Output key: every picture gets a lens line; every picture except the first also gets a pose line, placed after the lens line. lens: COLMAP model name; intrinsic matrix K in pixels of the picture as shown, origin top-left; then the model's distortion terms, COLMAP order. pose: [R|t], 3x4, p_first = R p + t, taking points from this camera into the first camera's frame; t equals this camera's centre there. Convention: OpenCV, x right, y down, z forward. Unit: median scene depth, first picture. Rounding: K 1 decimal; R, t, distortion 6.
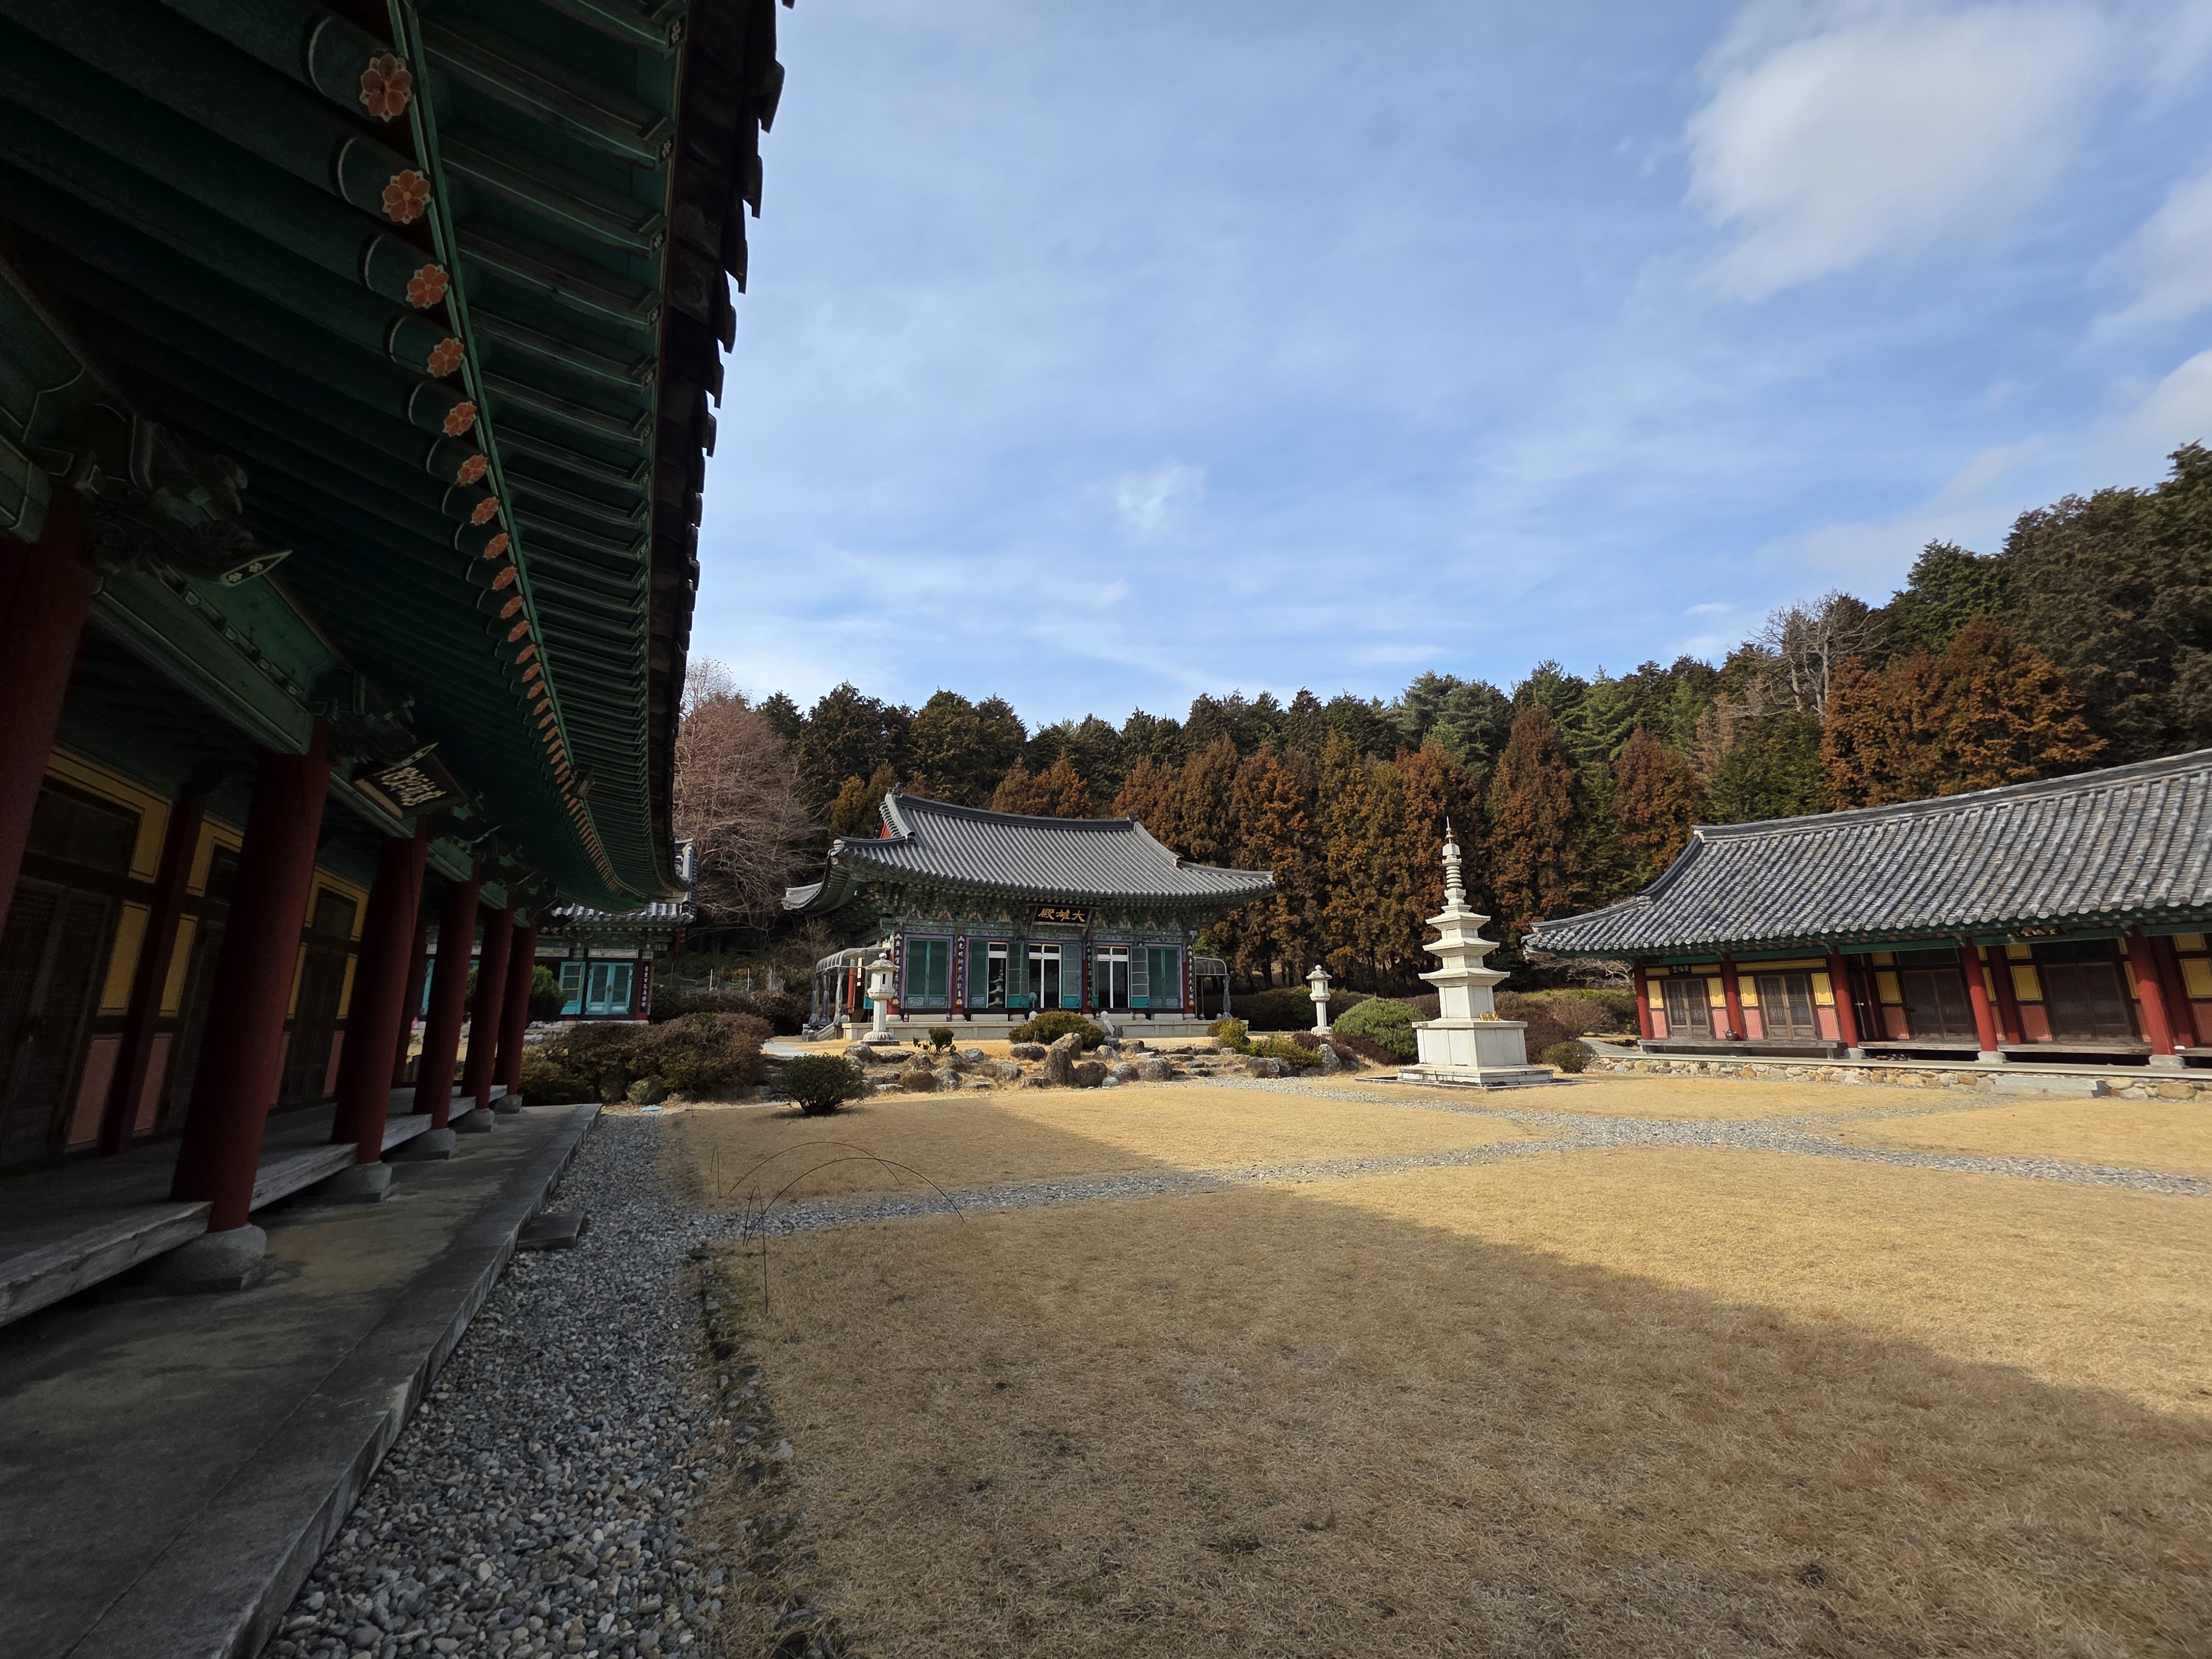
lens RADIAL K [[881.1, 0, 1104.3], [0, 881.1, 825.1], [0, 0, 1]] dist [-0.000612, 0.000000]
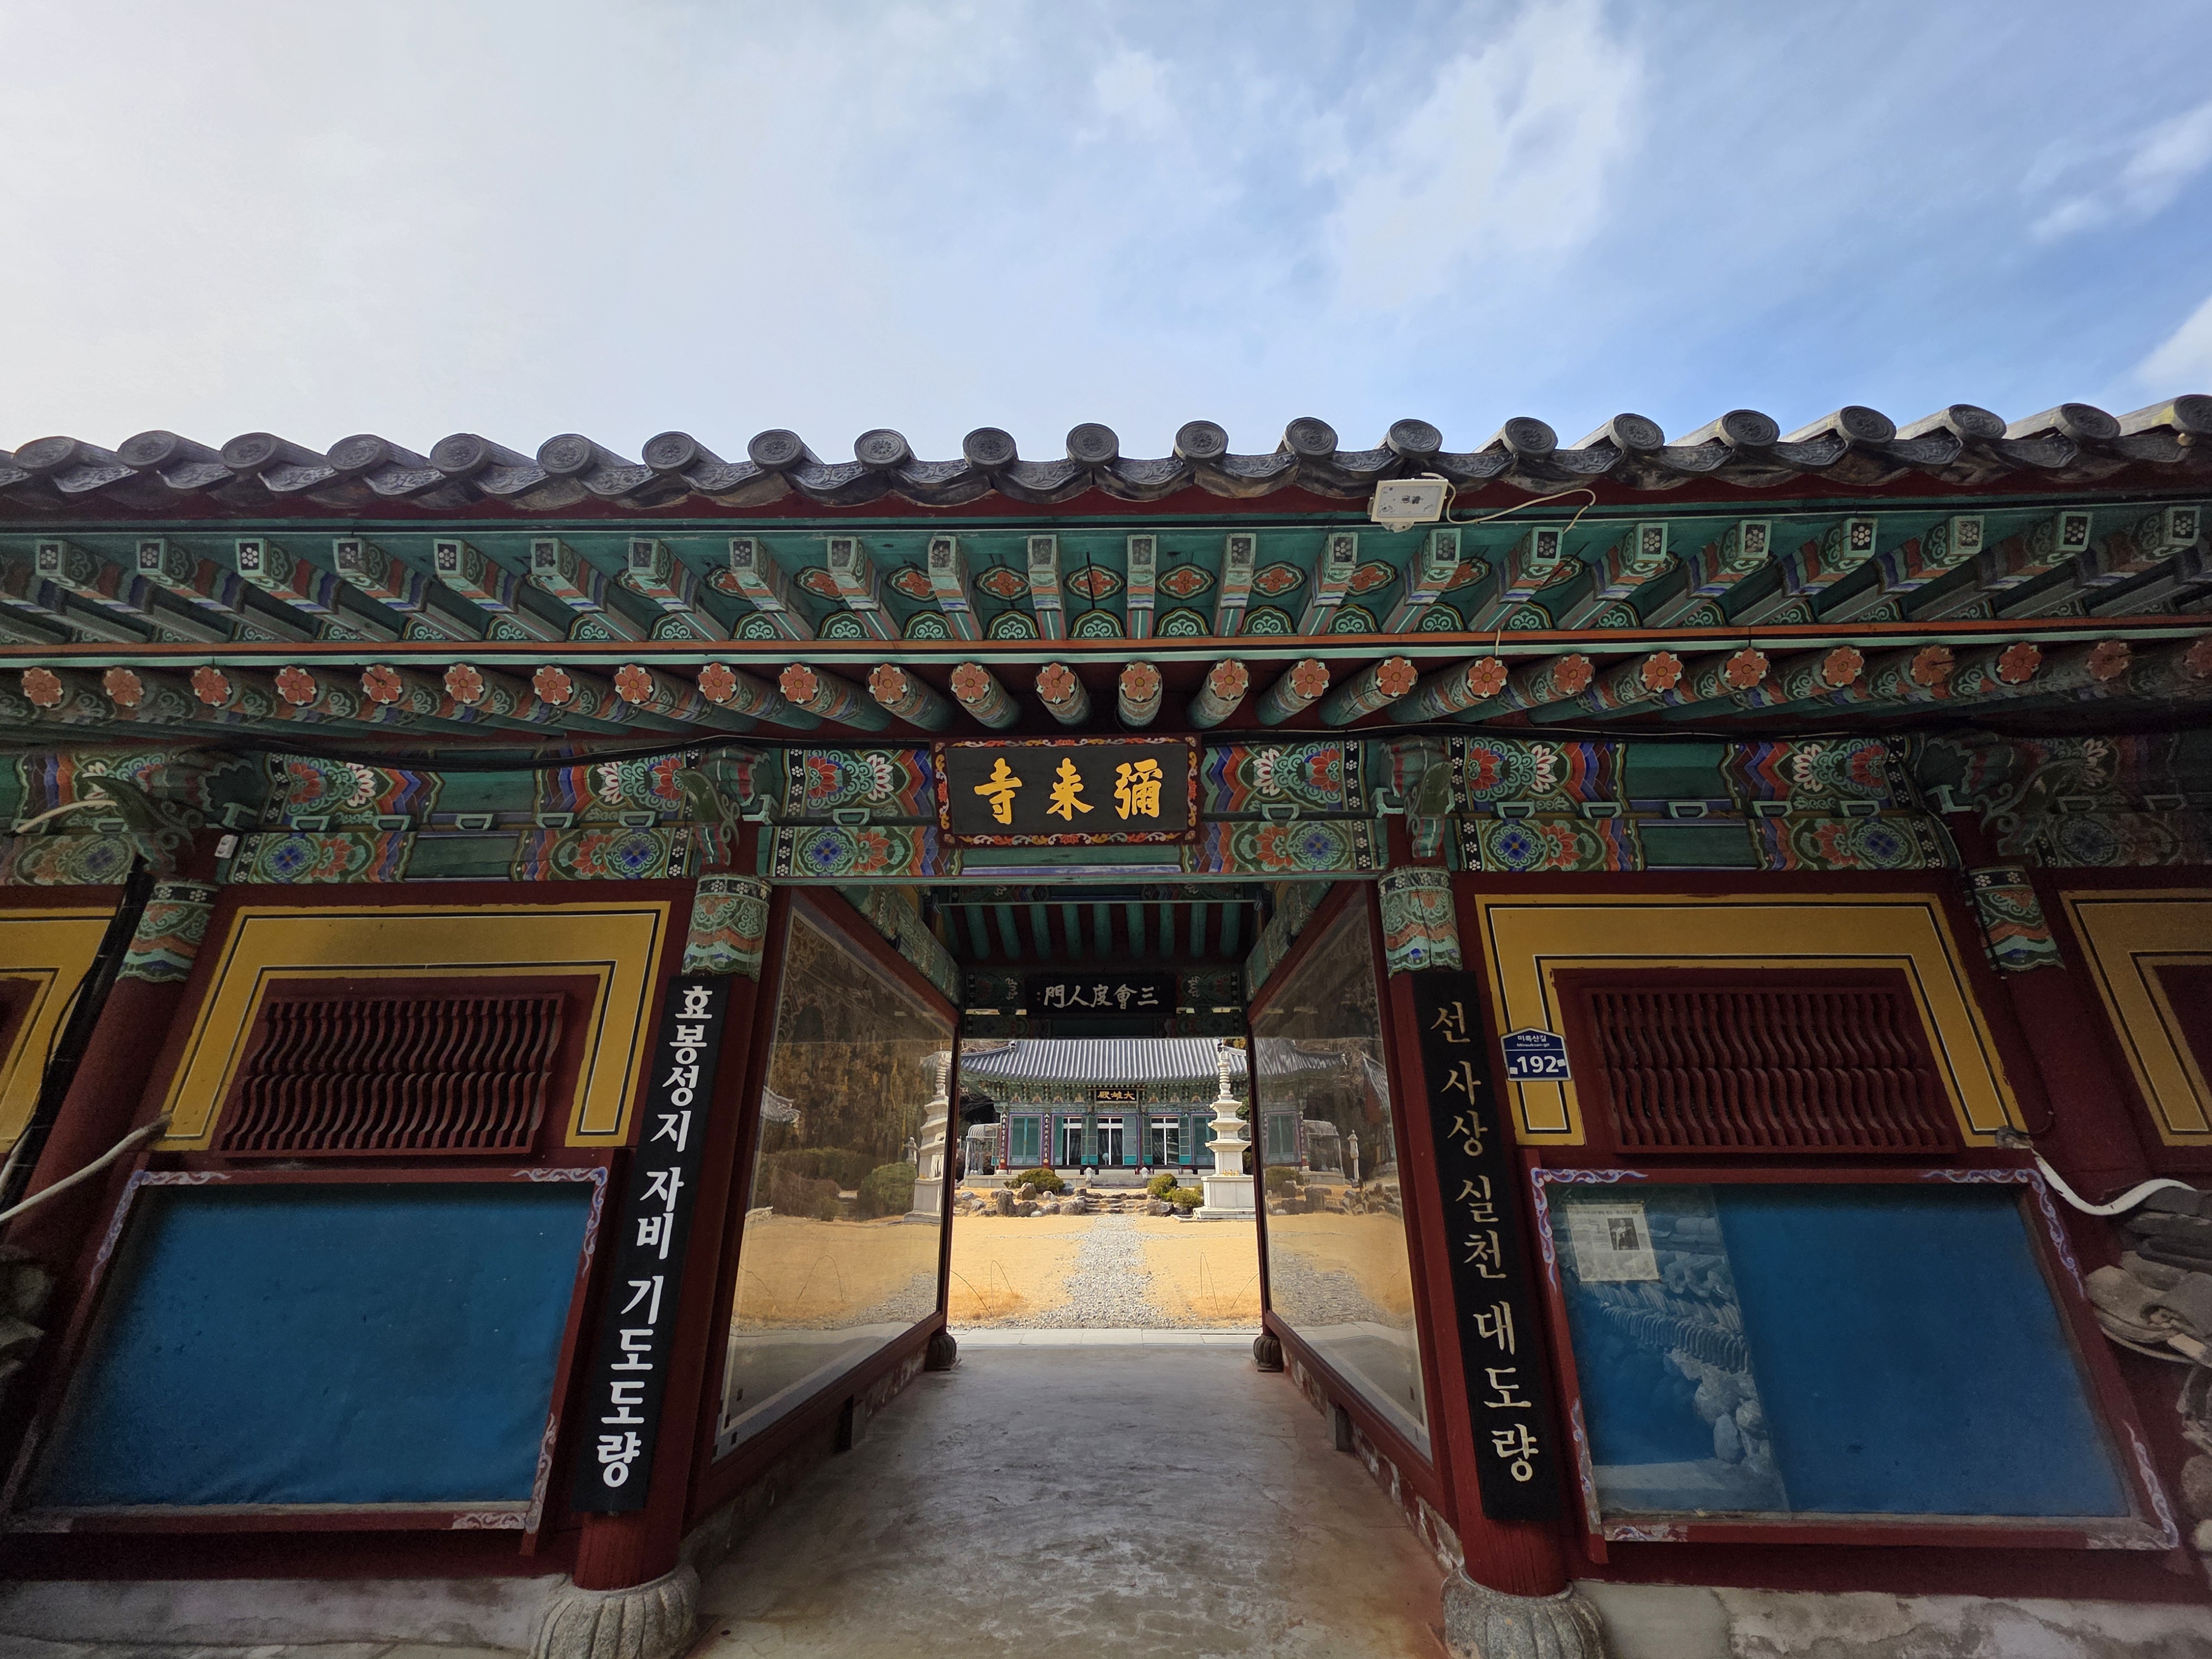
lens RADIAL K [[881.1, 0, 1111.6], [0, 881.1, 827.7], [0, 0, 1]] dist [-0.000612, 0.000000]
pose [[0.889208, -0.161885, -0.427905, 0.658145], [0.094932, 0.980235, -0.173570, -0.079703], [0.447546, 0.113718, 0.887001, -0.325983]]
